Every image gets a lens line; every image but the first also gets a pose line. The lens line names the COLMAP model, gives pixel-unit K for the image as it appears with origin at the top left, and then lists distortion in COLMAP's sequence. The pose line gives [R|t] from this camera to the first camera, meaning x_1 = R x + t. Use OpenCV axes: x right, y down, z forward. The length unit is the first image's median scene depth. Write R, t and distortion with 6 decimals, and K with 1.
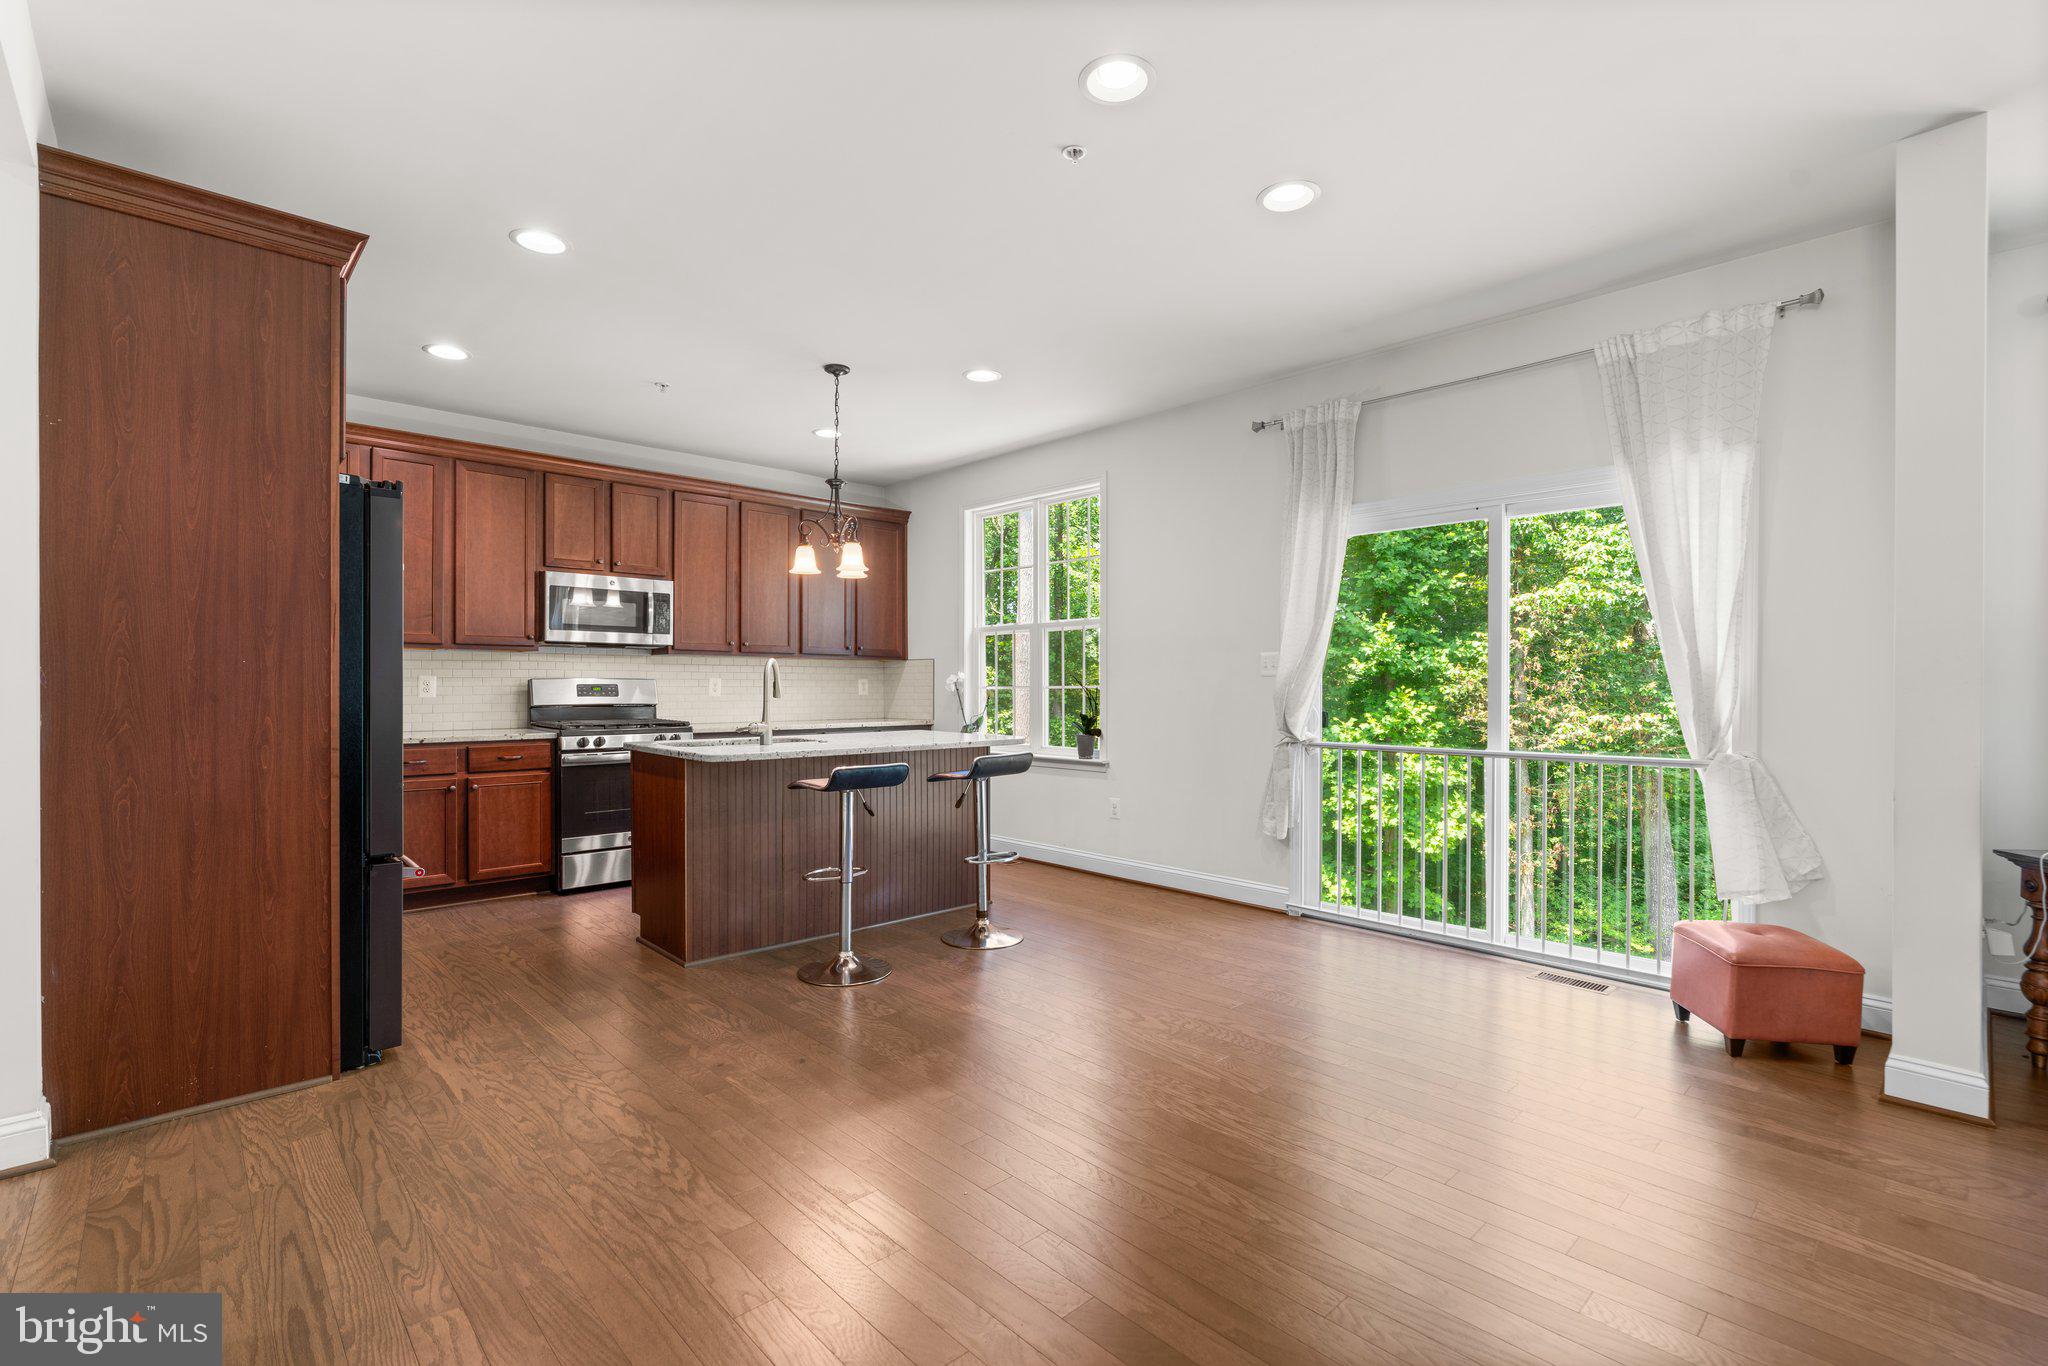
lens RADIAL K [[923.0, 0, 1012.3], [0, 923.0, 687.8], [0, 0, 1]] dist [-0.000607, 0.000569]
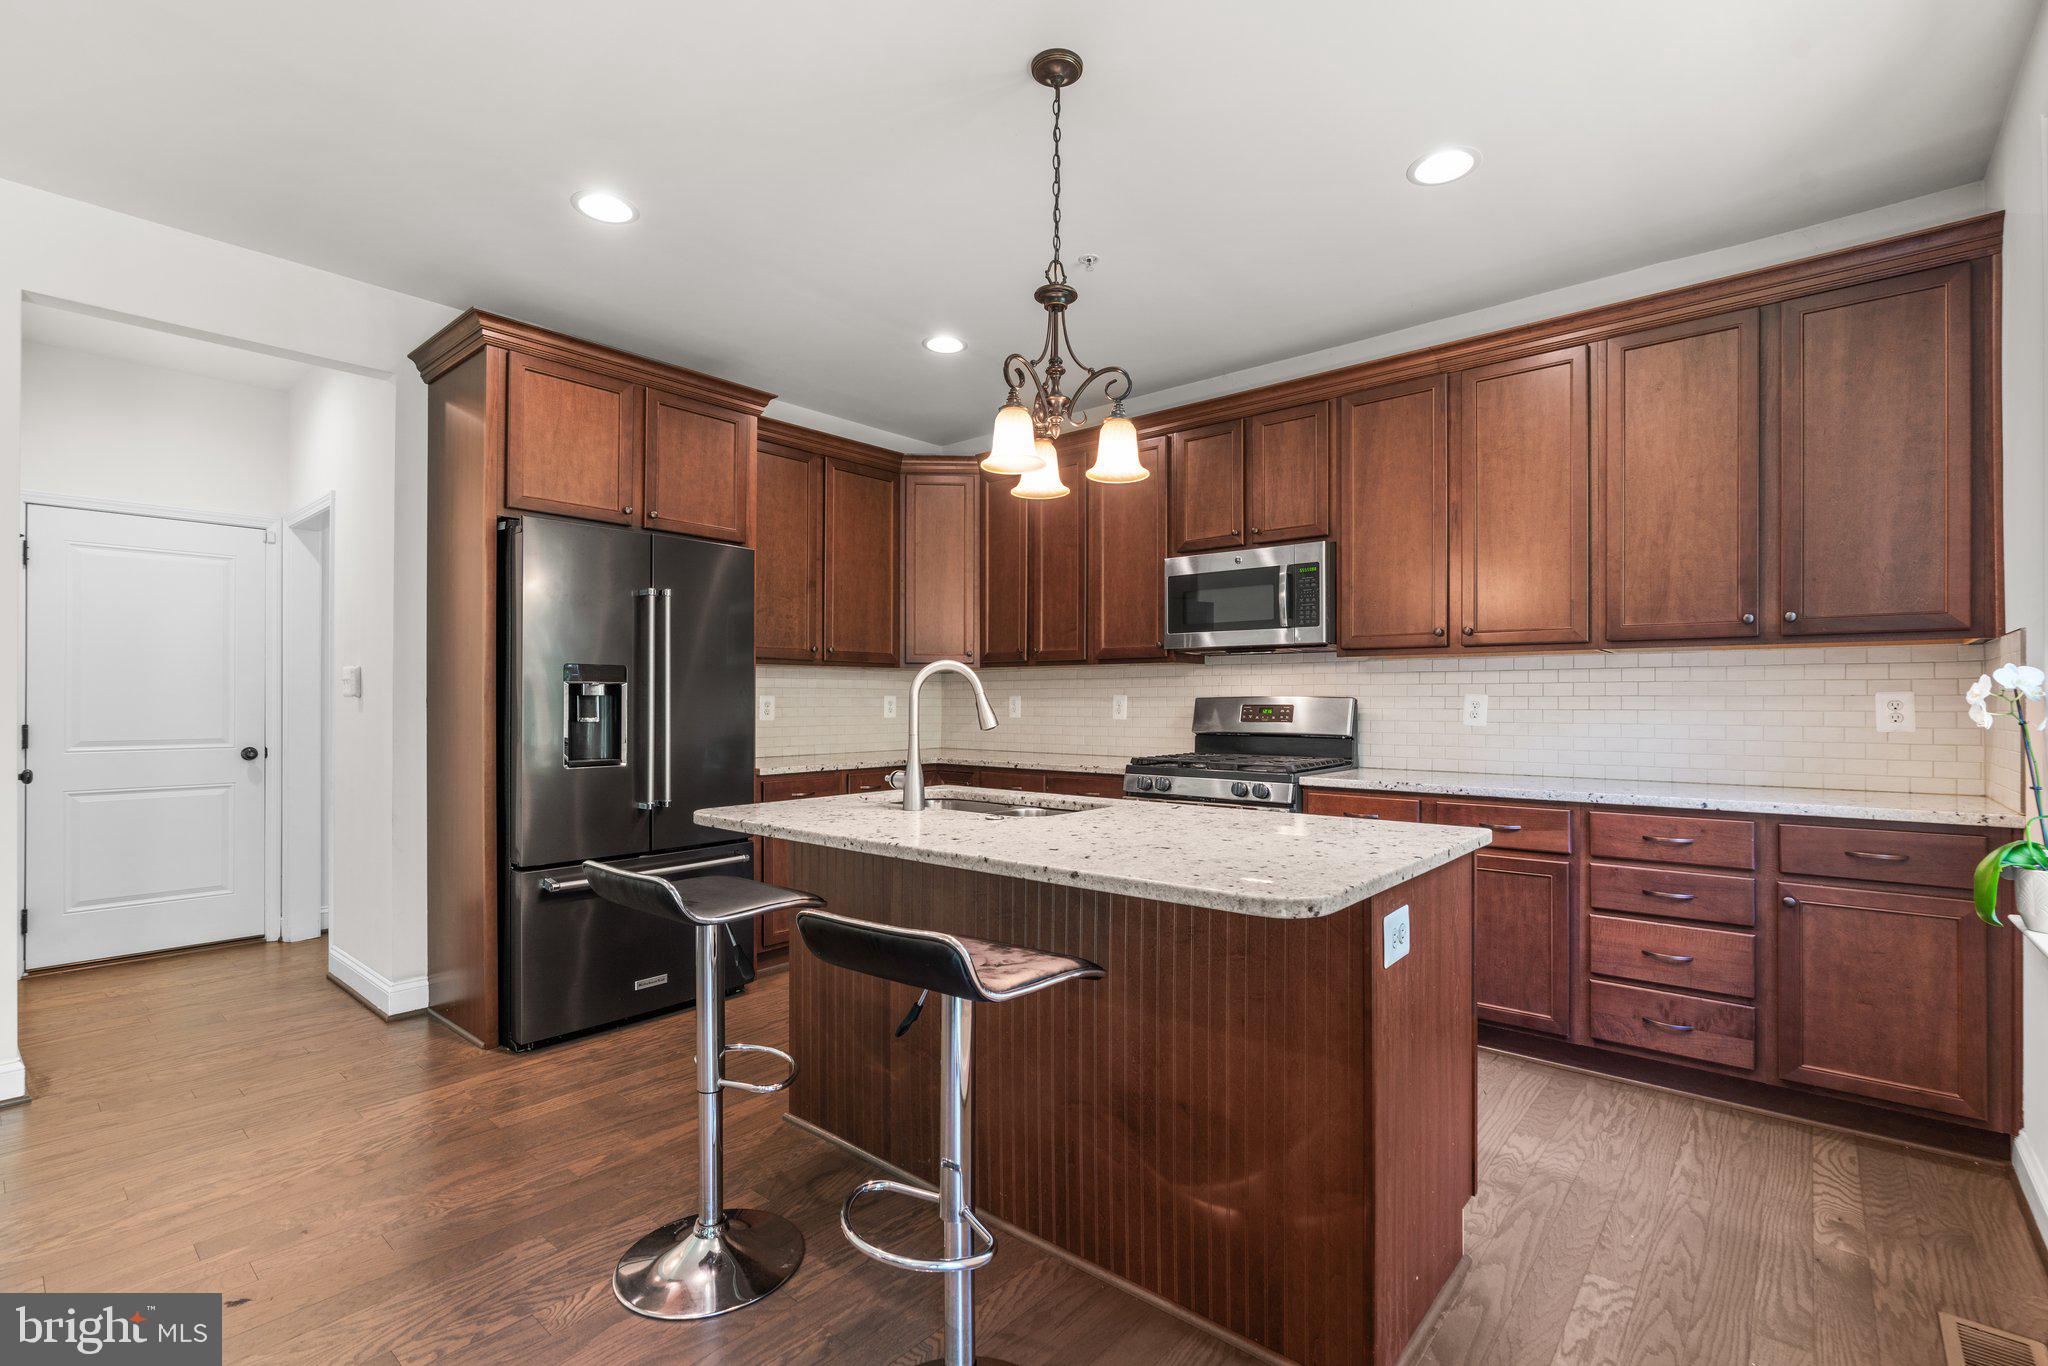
lens RADIAL K [[918.6, 0, 1025.8], [0, 918.6, 693.0], [0, 0, 1]] dist [-0.006542, 0.000657]
pose [[0.118453, -0.012779, -0.992877, 0.260703], [-0.004035, 0.999903, -0.013351, -0.002982], [0.992951, 0.005587, 0.118390, 0.826761]]
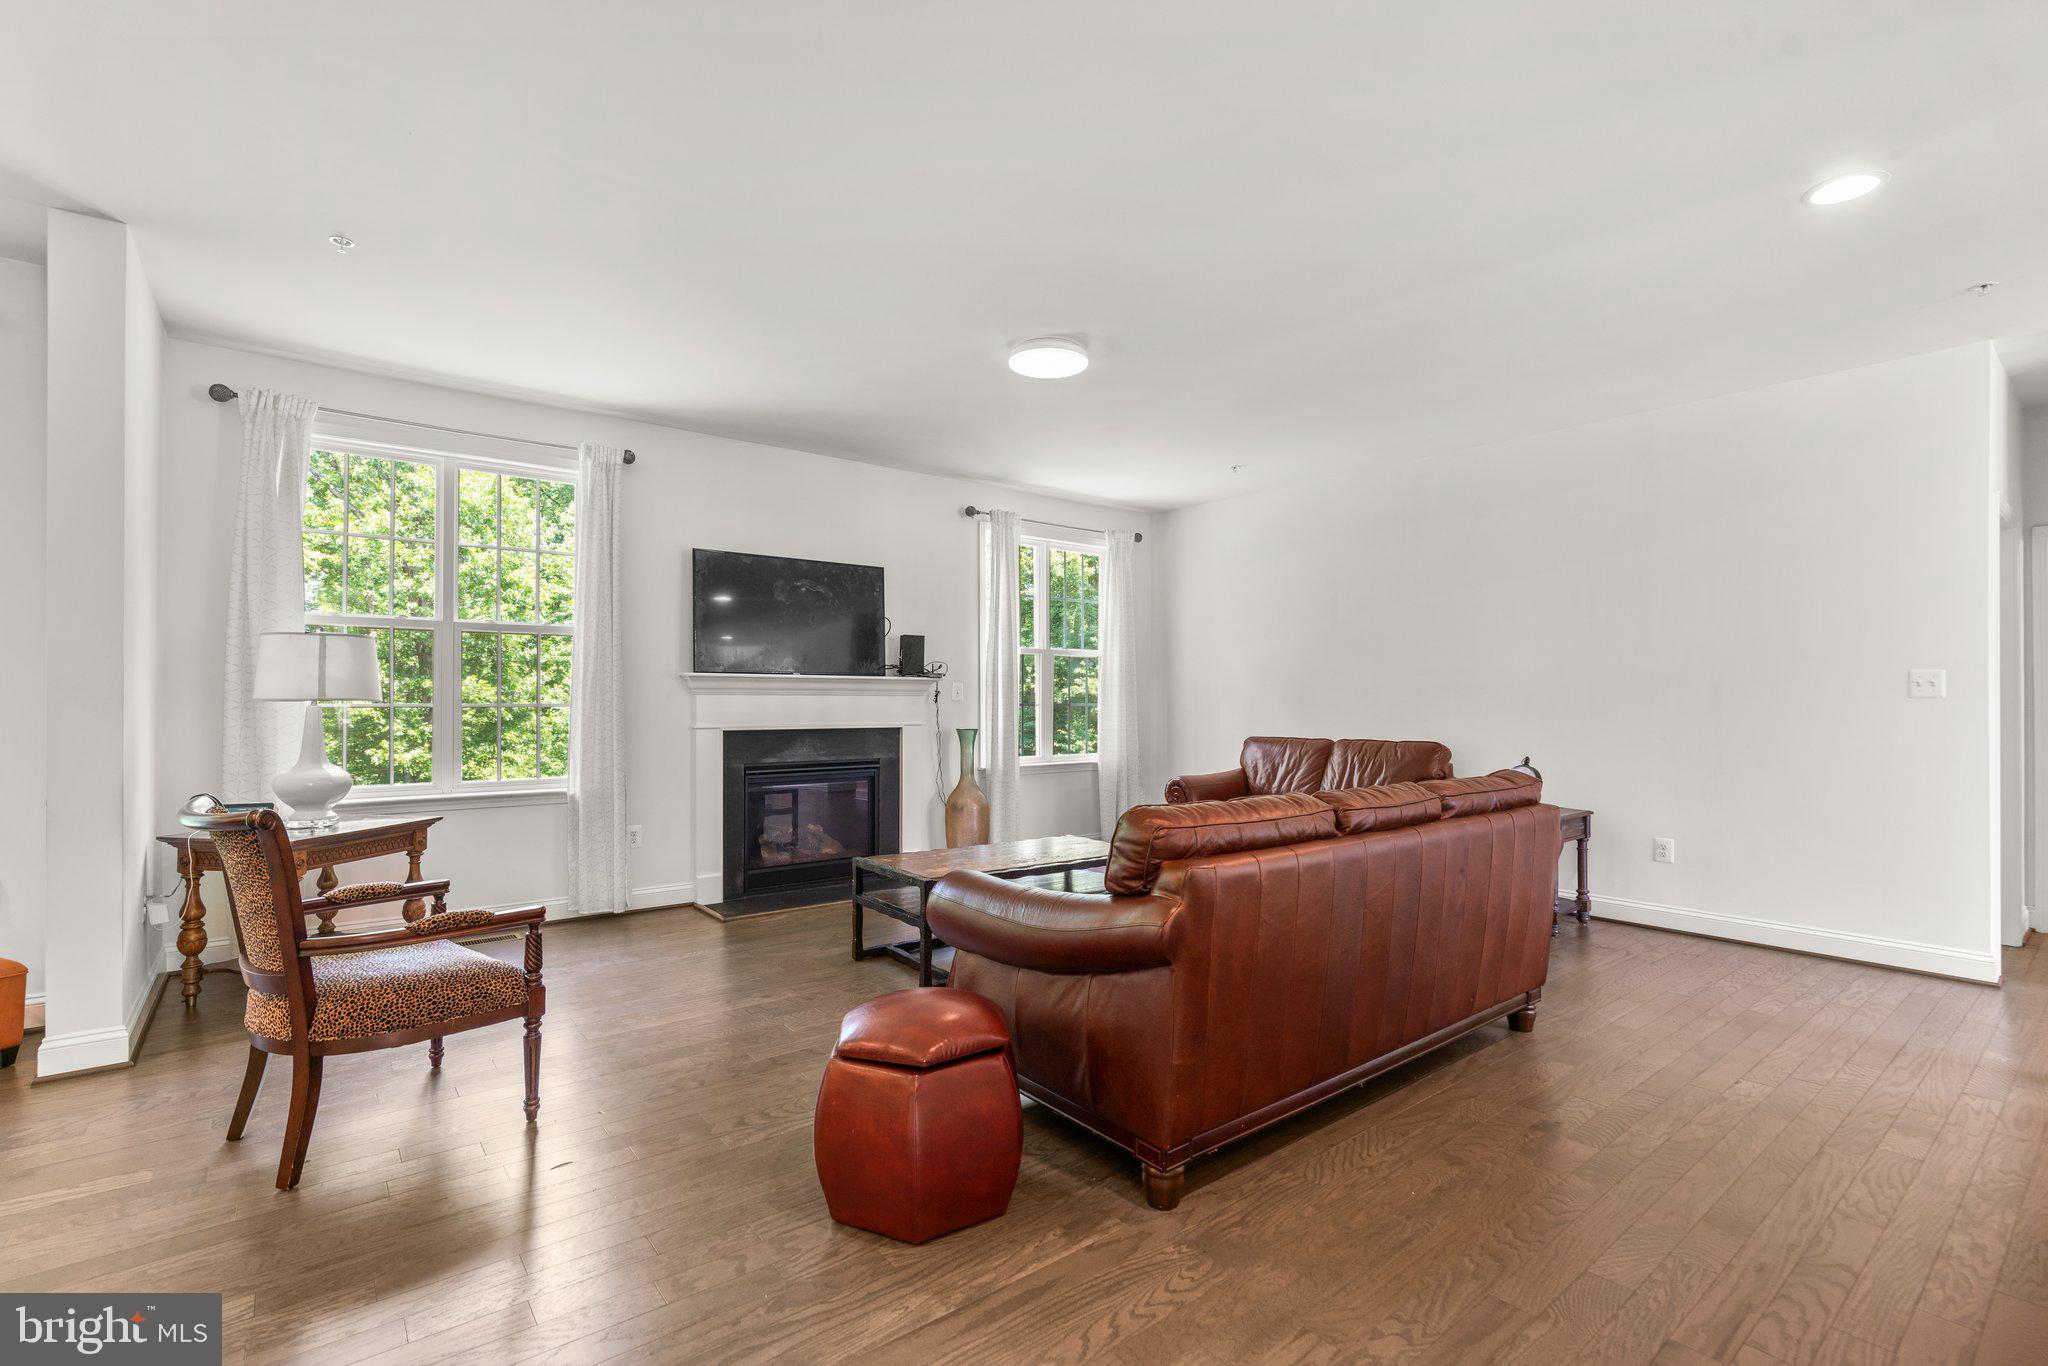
lens RADIAL K [[918.6, 0, 1025.8], [0, 918.6, 693.0], [0, 0, 1]] dist [-0.006542, 0.000657]
pose [[0.079212, 0.004071, 0.996849, -0.018901], [0.002869, 0.999987, -0.004312, -0.001856], [-0.996854, 0.003201, 0.079199, -0.146485]]
